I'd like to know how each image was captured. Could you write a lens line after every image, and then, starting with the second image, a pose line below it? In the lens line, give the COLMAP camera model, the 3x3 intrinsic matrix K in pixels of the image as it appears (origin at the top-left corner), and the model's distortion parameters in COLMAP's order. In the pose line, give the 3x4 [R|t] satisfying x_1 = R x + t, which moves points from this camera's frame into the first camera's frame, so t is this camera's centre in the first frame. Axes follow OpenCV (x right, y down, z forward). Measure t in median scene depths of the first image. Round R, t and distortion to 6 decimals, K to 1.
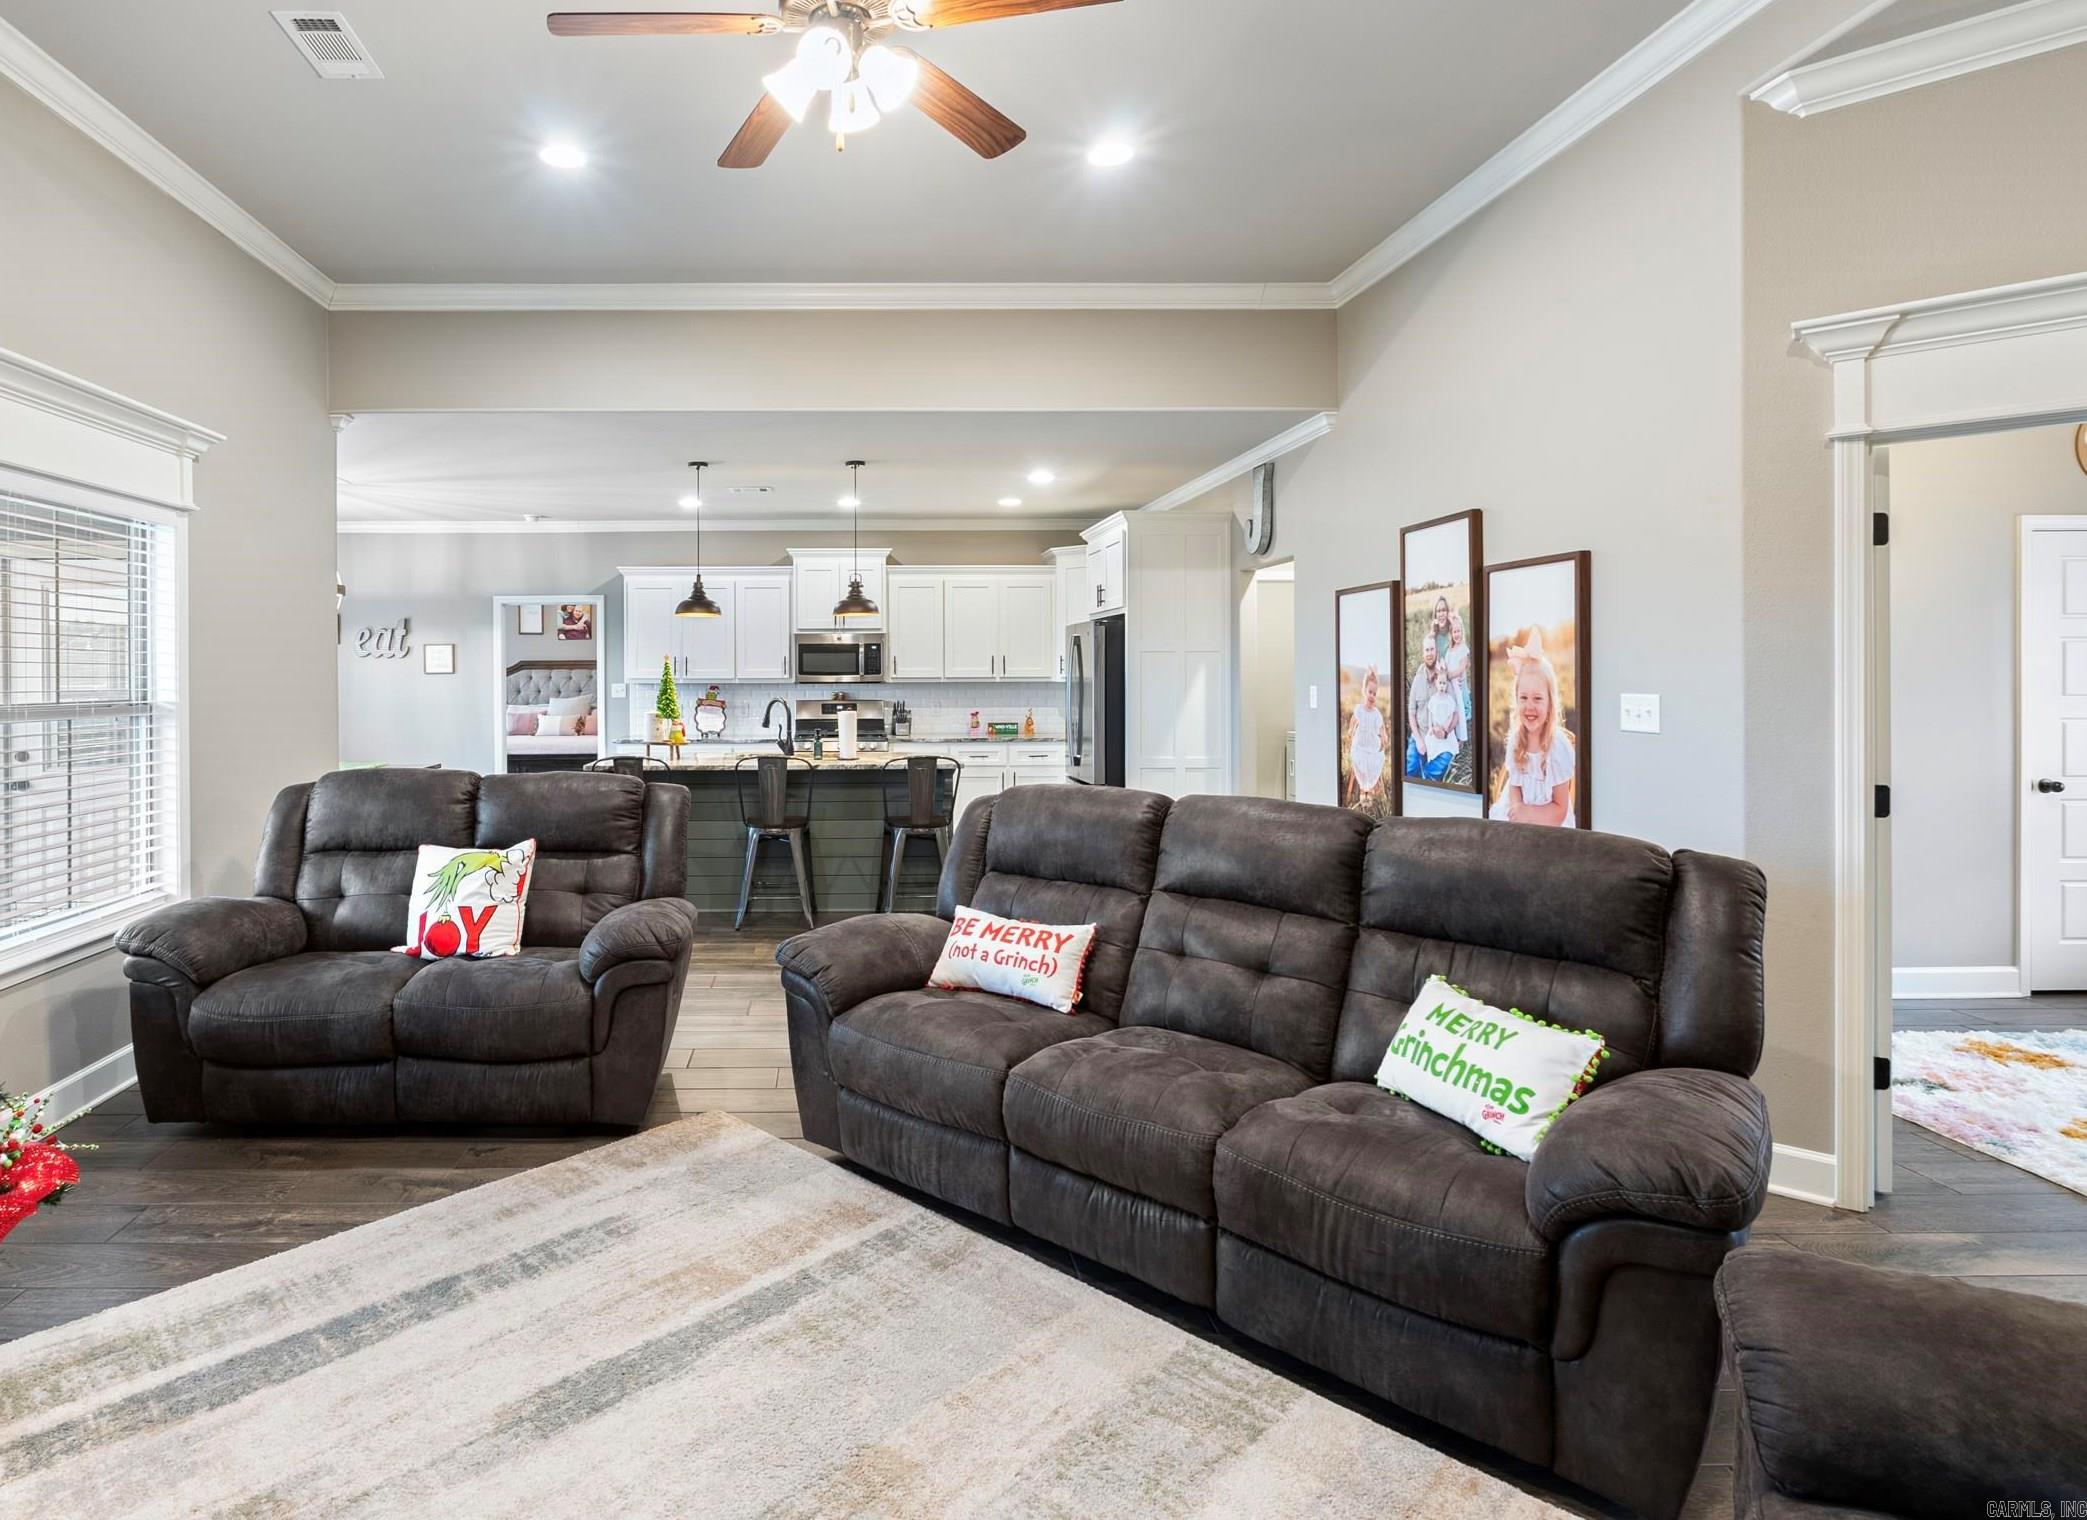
lens RADIAL K [[1097.6, 0, 839.9], [0, 1097.6, 692.2], [0, 0, 1]] dist [-0.007326, 0.000527]
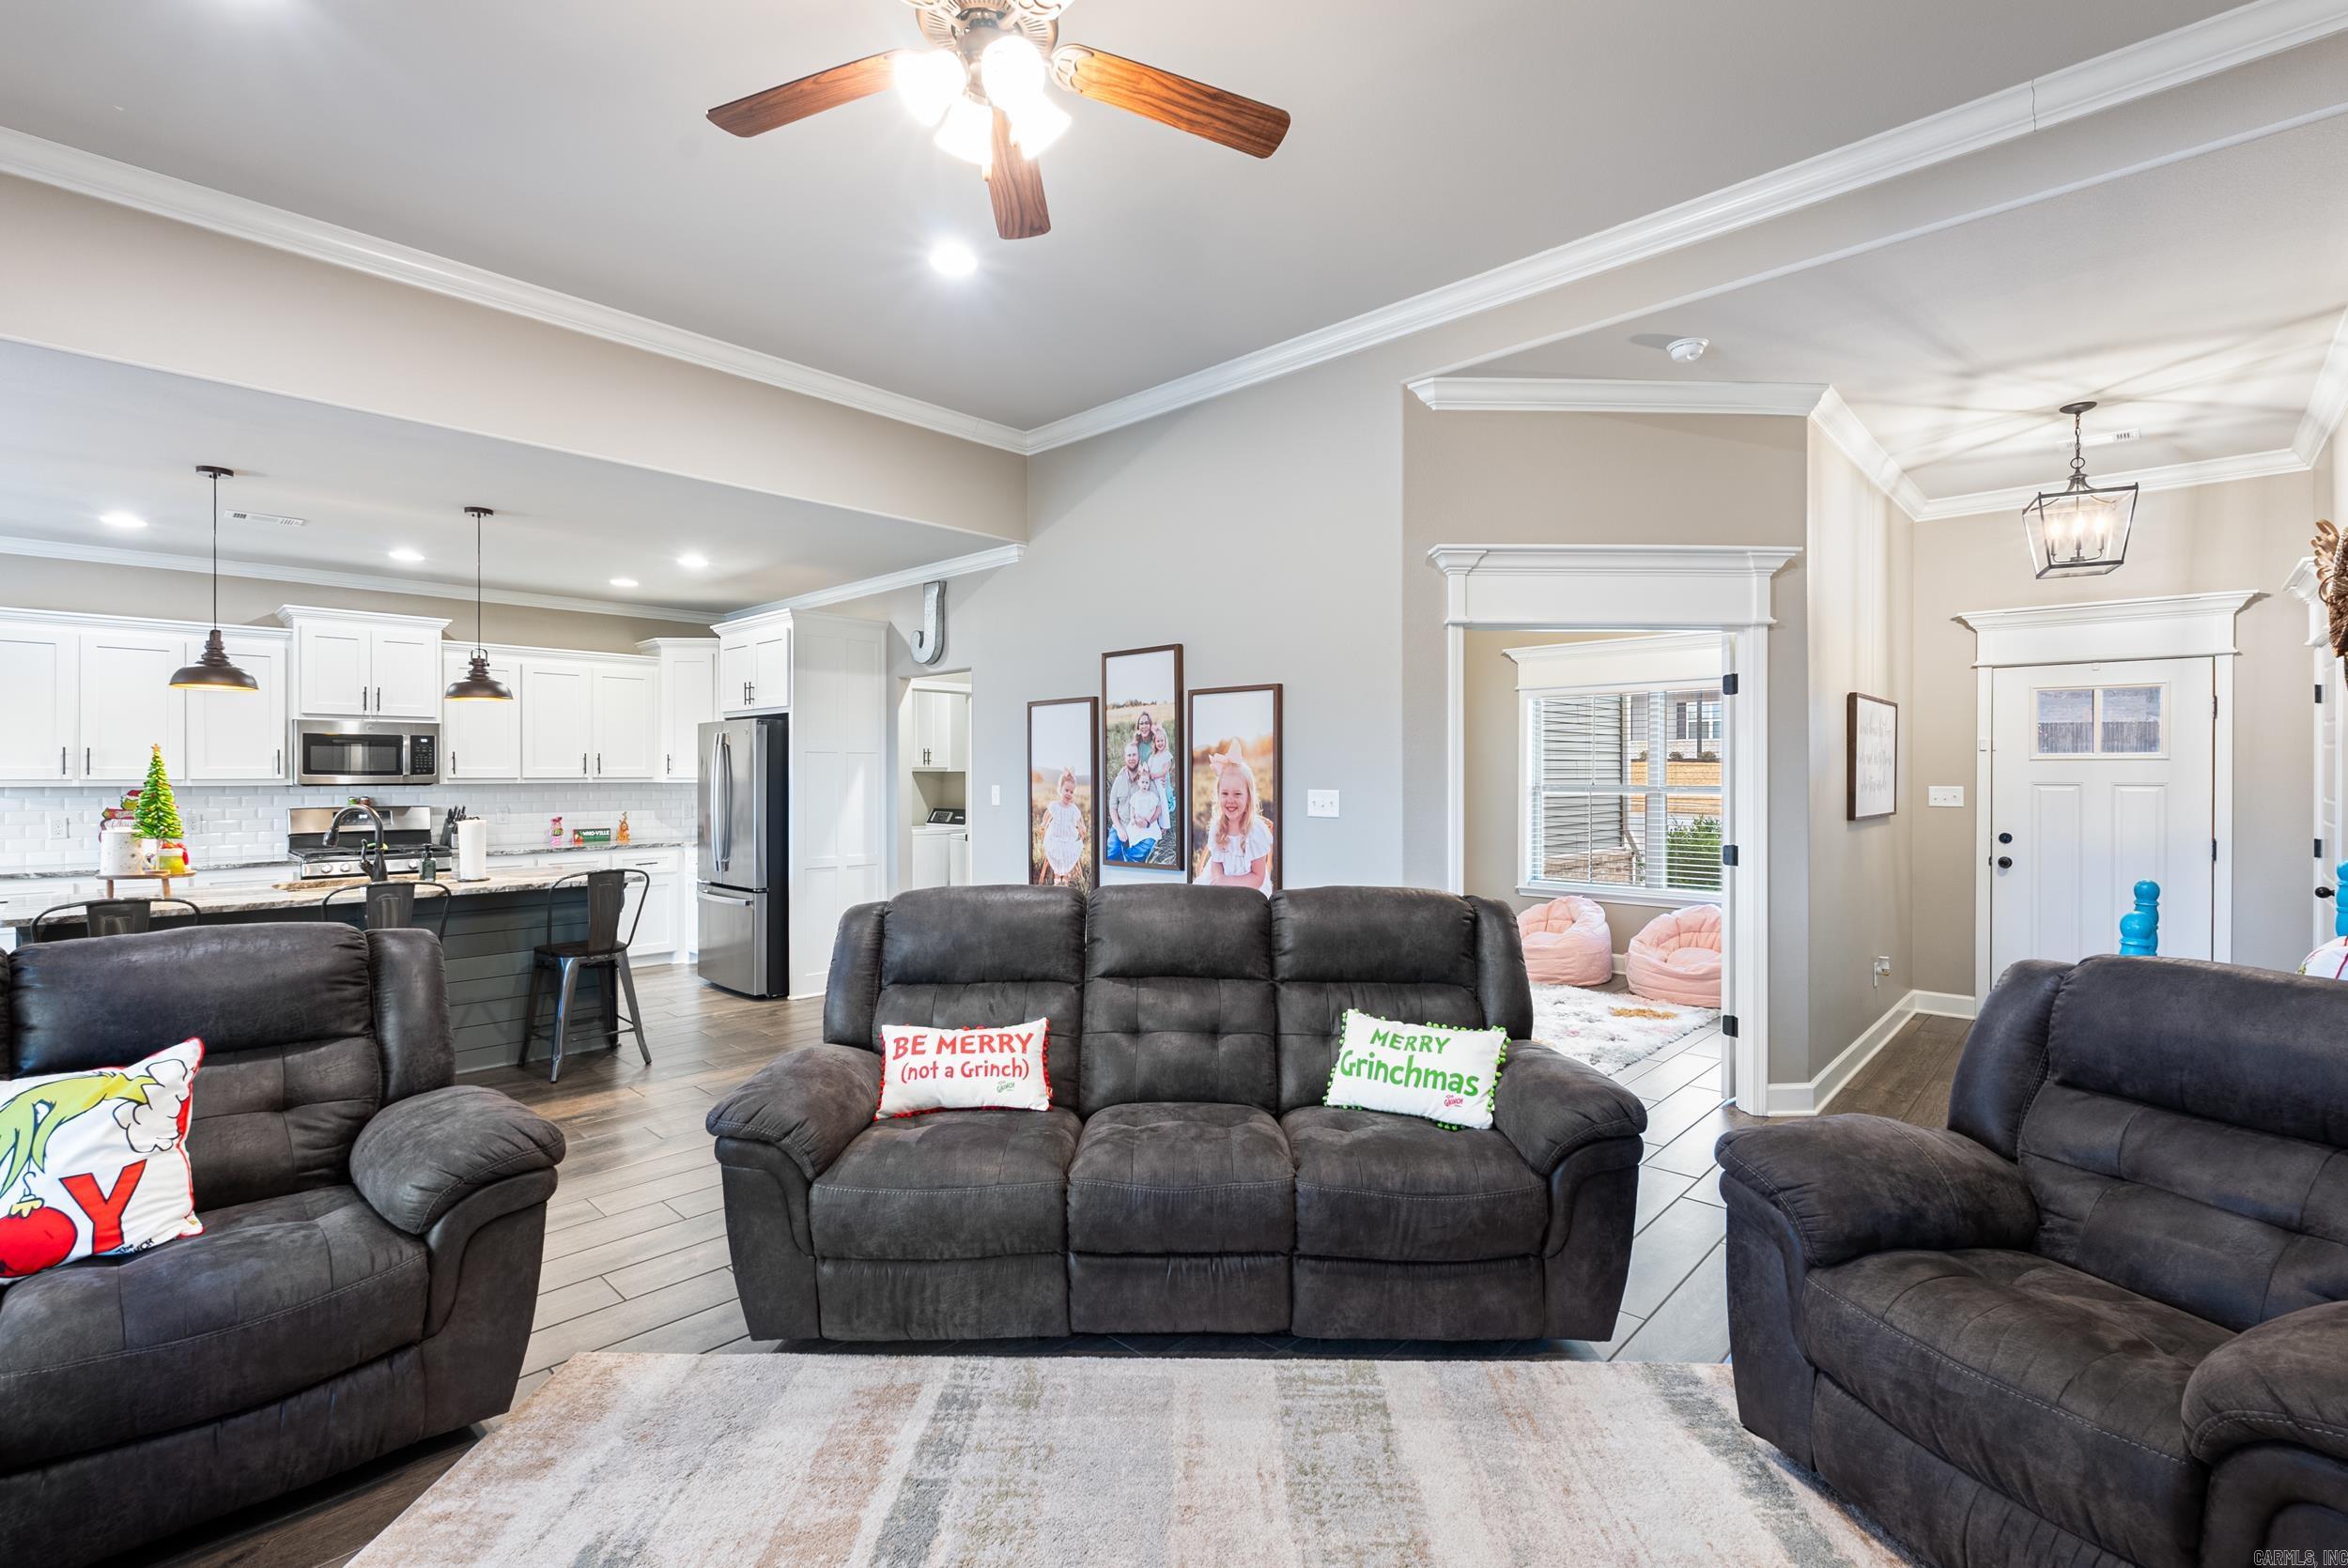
lens RADIAL K [[1033.7, 0, 1177.1], [0, 1033.7, 787.4], [0, 0, 1]] dist [-0.007295, 0.000796]
pose [[0.695168, -0.006421, 0.718819, -0.314572], [0.009300, 0.999957, -0.000062, -0.002898], [-0.718787, 0.006728, 0.695197, 0.201348]]
